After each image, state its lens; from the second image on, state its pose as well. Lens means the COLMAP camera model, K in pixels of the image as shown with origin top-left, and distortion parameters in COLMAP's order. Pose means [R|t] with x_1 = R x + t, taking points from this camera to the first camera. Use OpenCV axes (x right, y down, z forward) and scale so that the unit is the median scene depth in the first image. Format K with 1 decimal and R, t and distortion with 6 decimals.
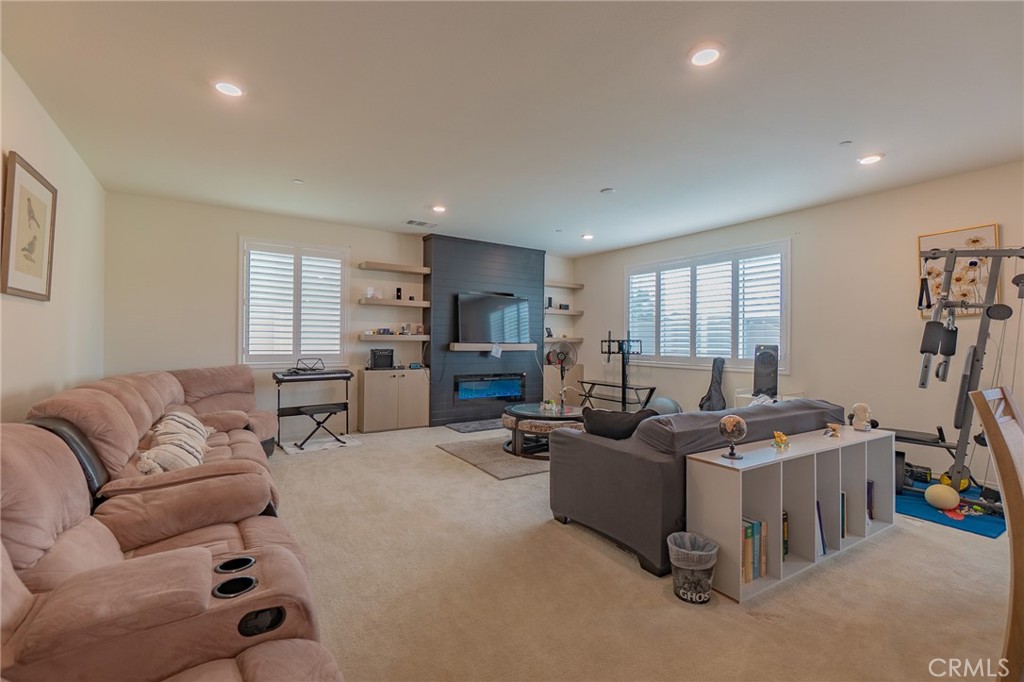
lens RADIAL K [[444.5, 0, 512.0], [0, 444.5, 341.0], [0, 0, 1]] dist [-0.003229, 0.000974]
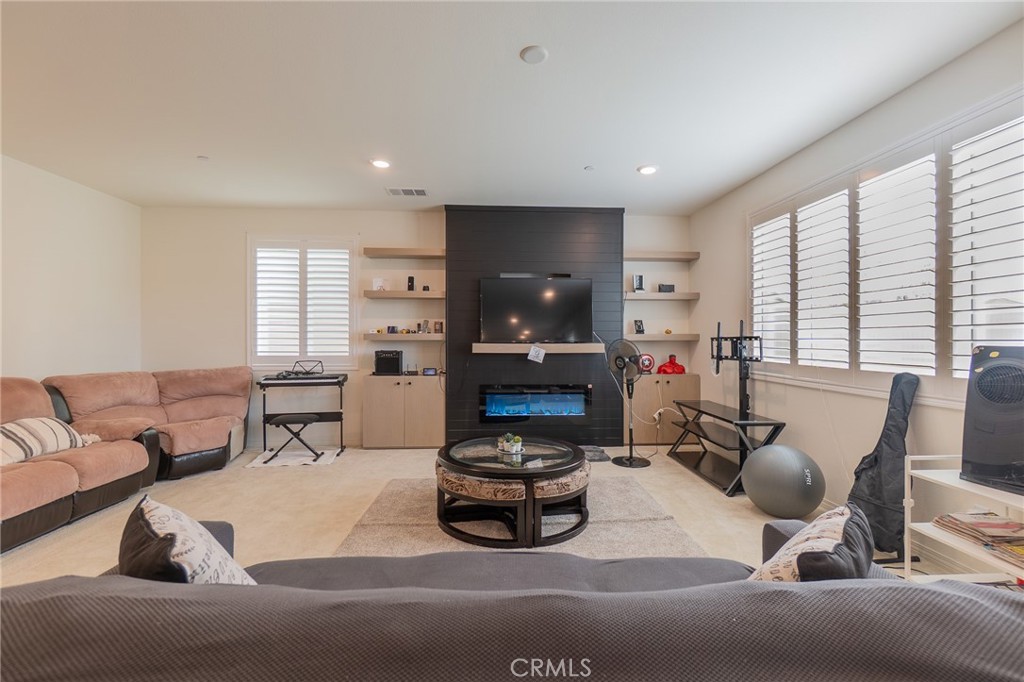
lens RADIAL K [[444.5, 0, 512.0], [0, 444.5, 341.0], [0, 0, 1]] dist [-0.003229, 0.000974]
pose [[0.863783, -0.005396, -0.503834, 0.330678], [0.007226, 0.999972, 0.001677, 0.000411], [0.503811, -0.005089, 0.863799, 0.388348]]
